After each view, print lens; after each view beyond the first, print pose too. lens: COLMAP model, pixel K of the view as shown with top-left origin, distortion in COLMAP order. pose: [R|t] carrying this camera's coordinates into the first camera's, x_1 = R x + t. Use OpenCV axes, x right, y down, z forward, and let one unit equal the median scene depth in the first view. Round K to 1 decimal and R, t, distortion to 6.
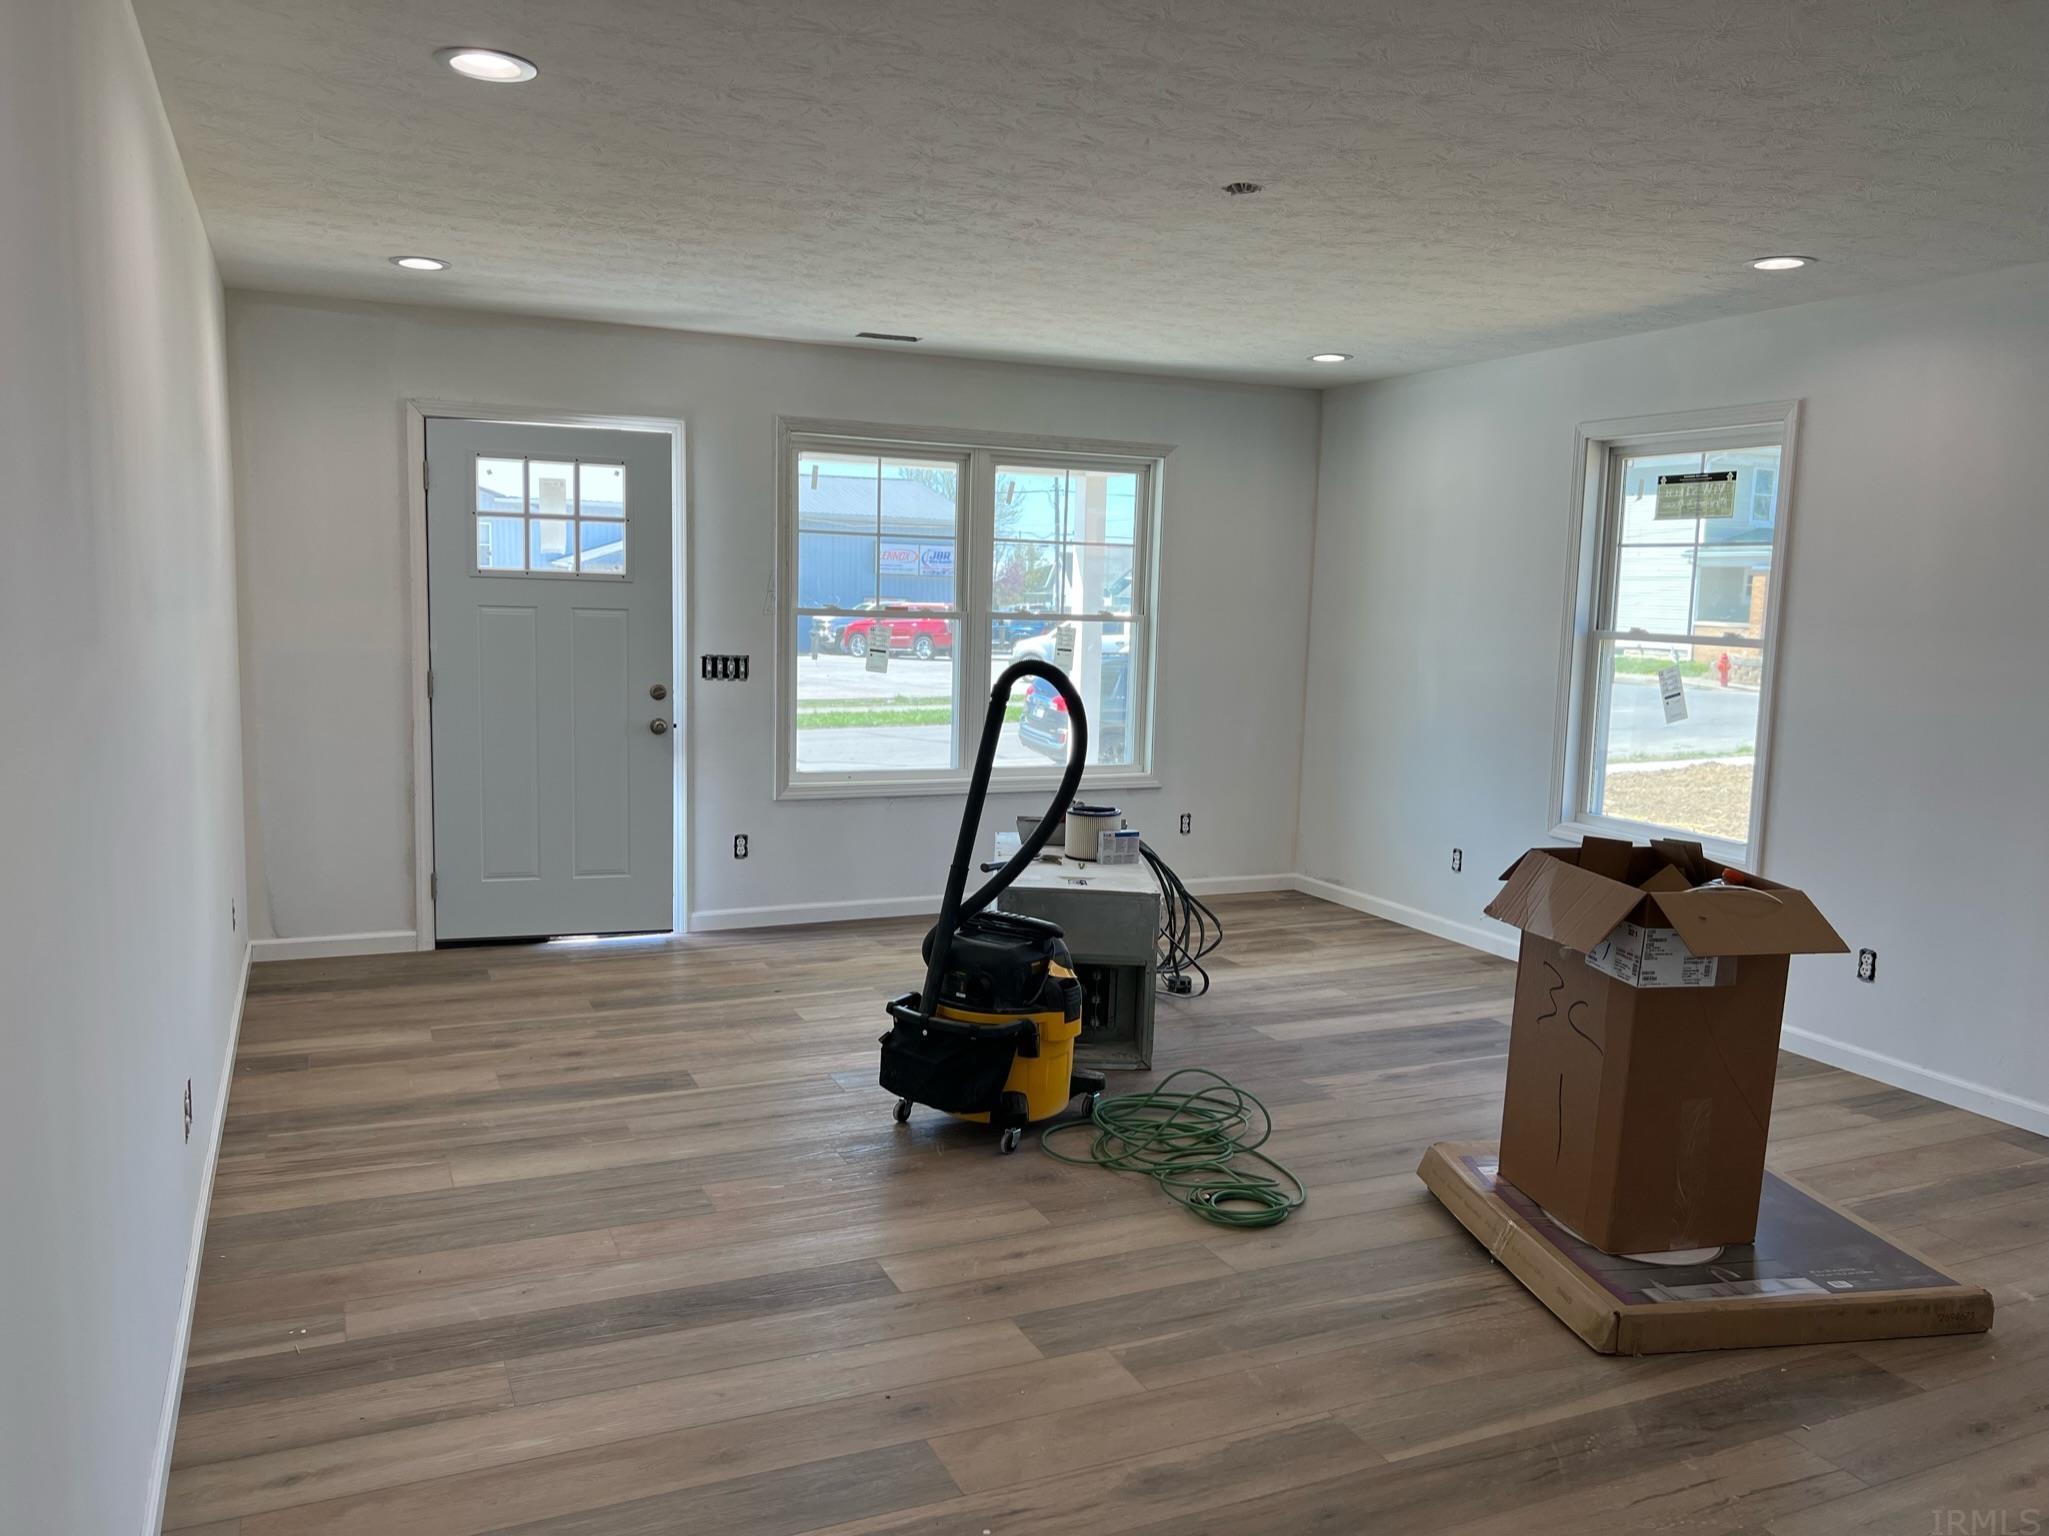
lens RADIAL K [[1538.0, 0, 1018.1], [0, 1538.0, 764.5], [0, 0, 1]] dist [0.048587, -0.057123]
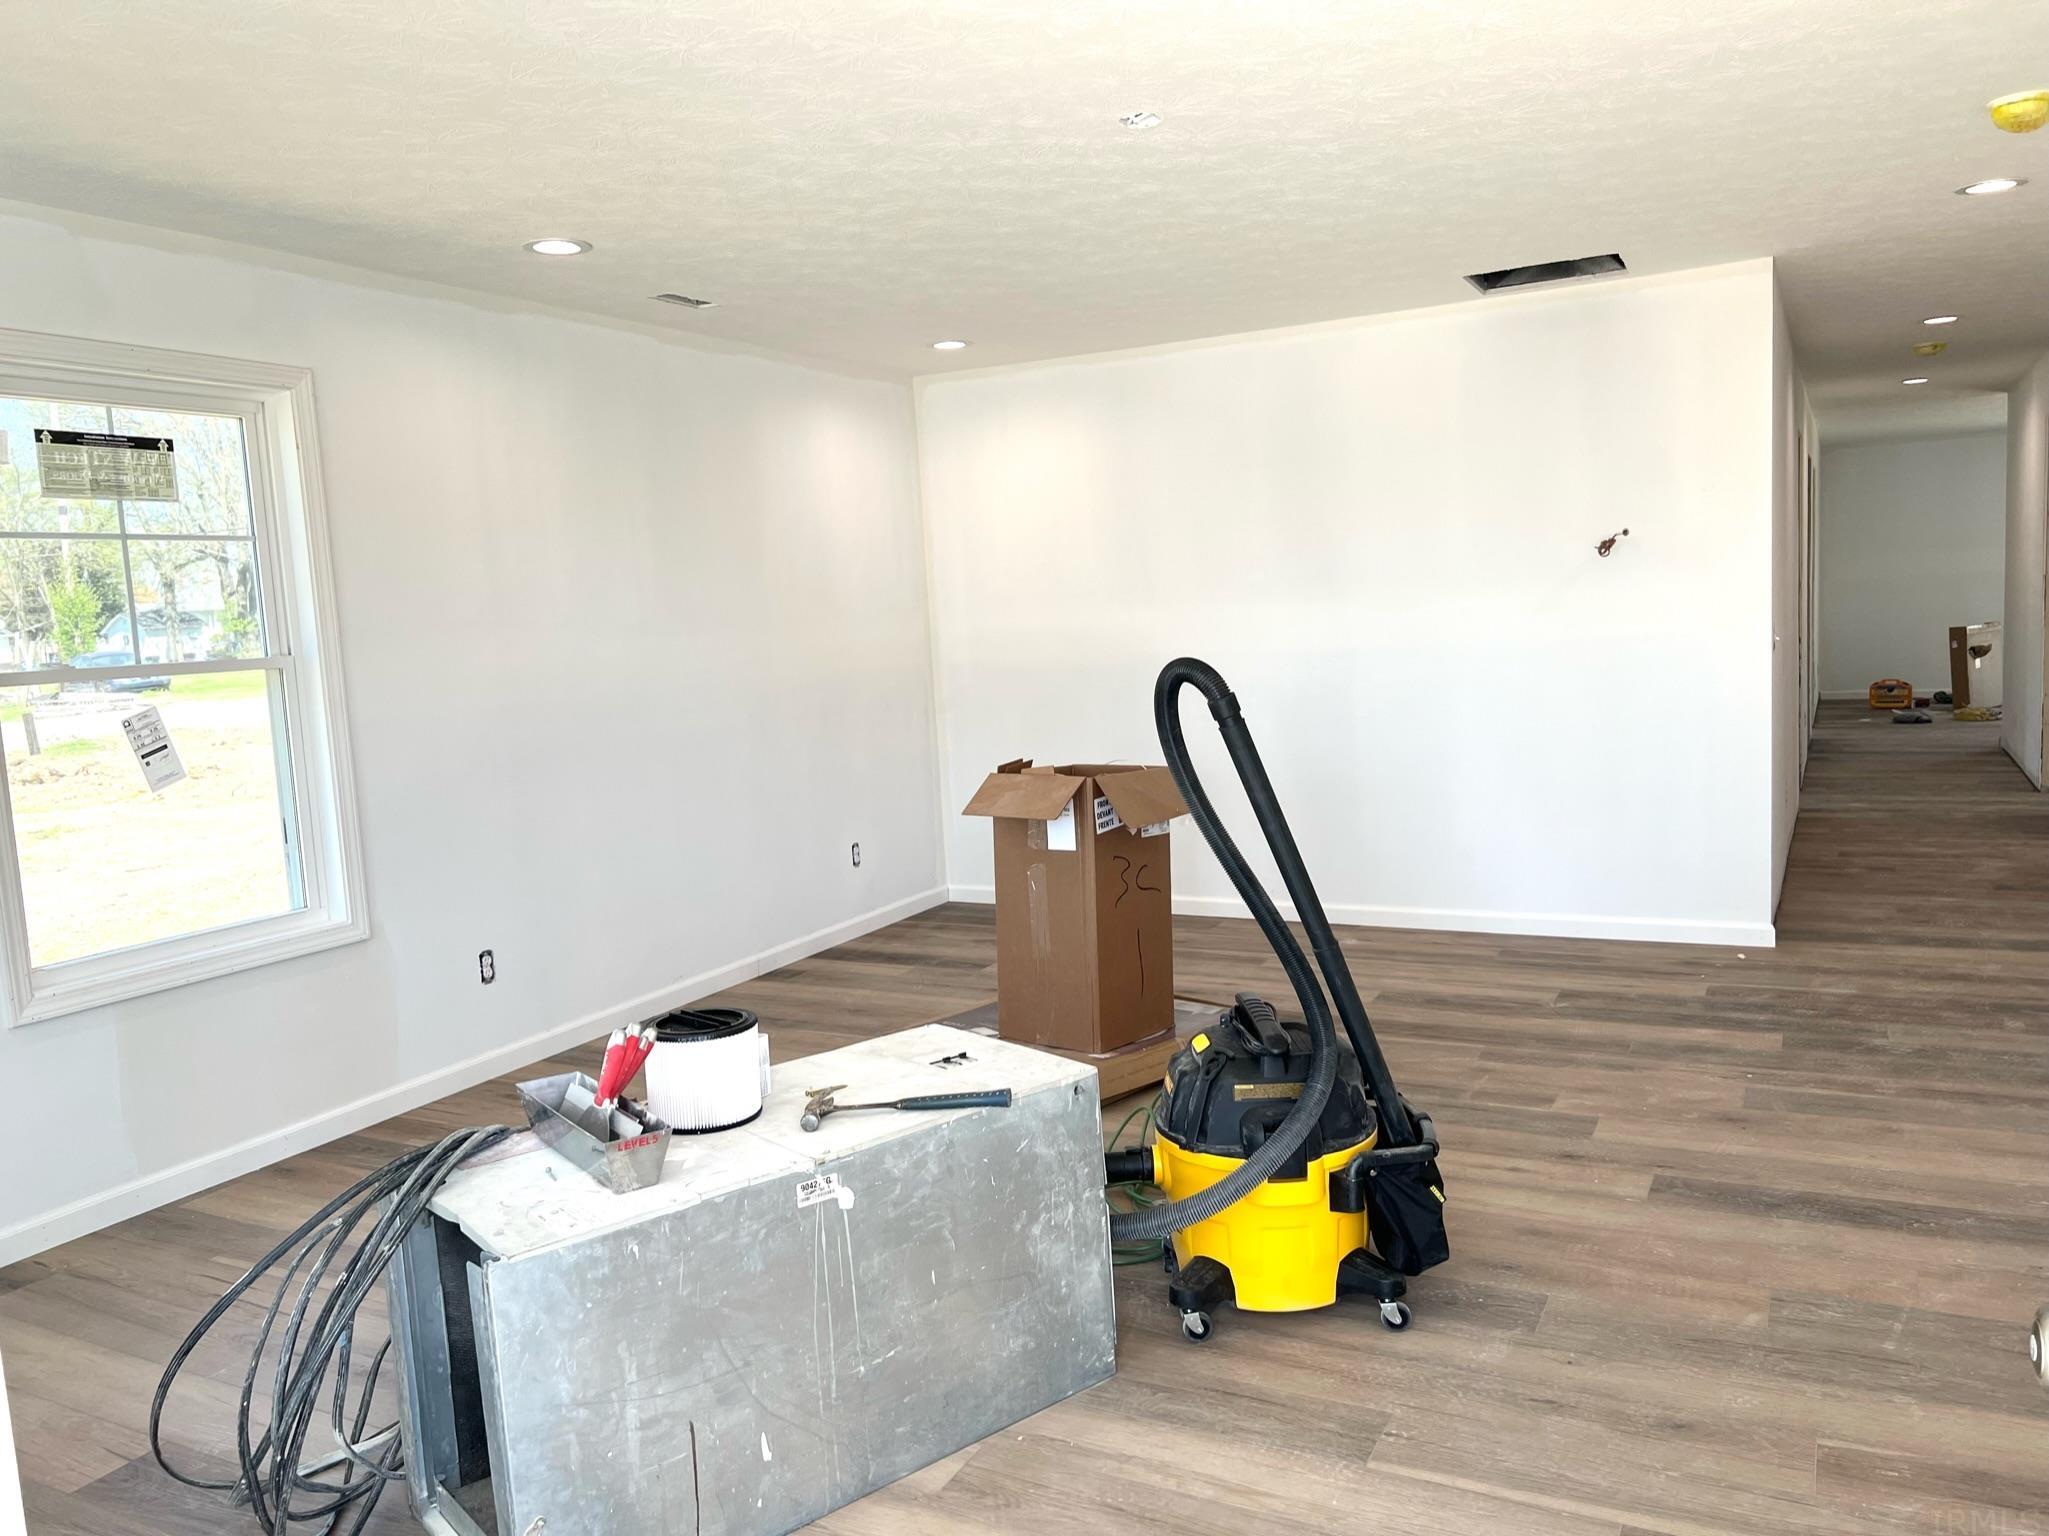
lens RADIAL K [[1538.0, 0, 1018.1], [0, 1538.0, 764.5], [0, 0, 1]] dist [0.048587, -0.057123]
pose [[-0.611799, -0.076067, 0.787347, -0.419960], [0.128610, 0.972556, 0.193895, -0.141318], [-0.780488, 0.219885, -0.585226, 1.256793]]
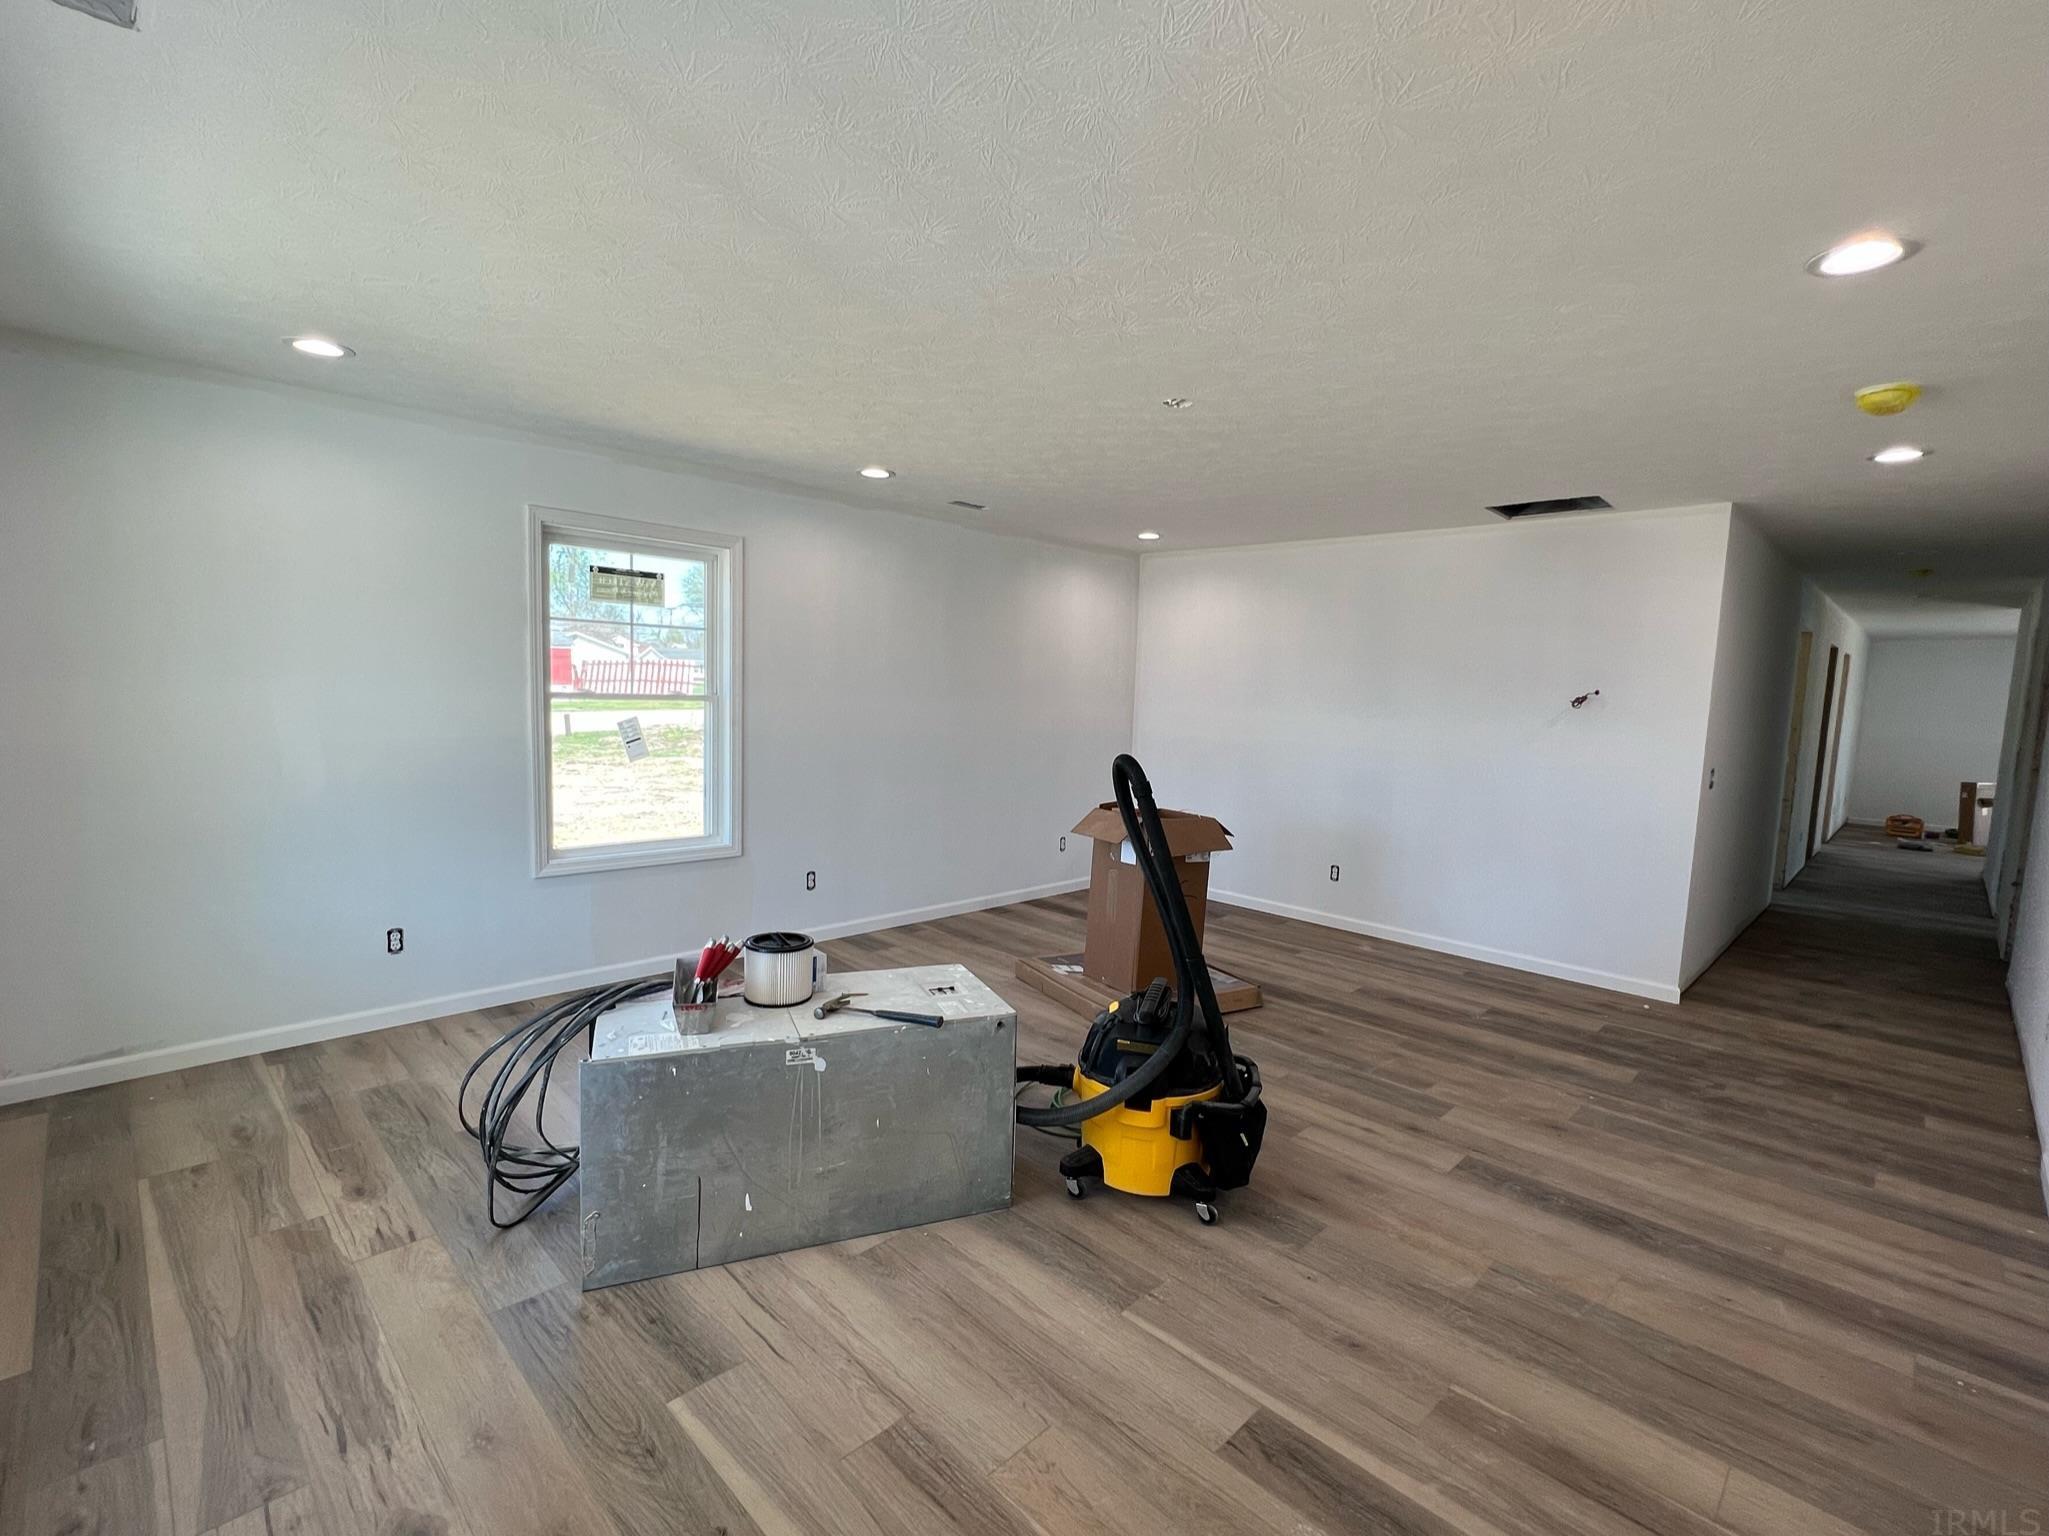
lens RADIAL K [[928.7, 0, 1023.3], [0, 928.7, 772.3], [0, 0, 1]] dist [-0.002950, 0.000287]
pose [[-0.353501, -0.128046, 0.926629, -0.473163], [0.062659, 0.985121, 0.160033, -0.138494], [-0.933333, 0.114634, -0.340218, 1.092822]]
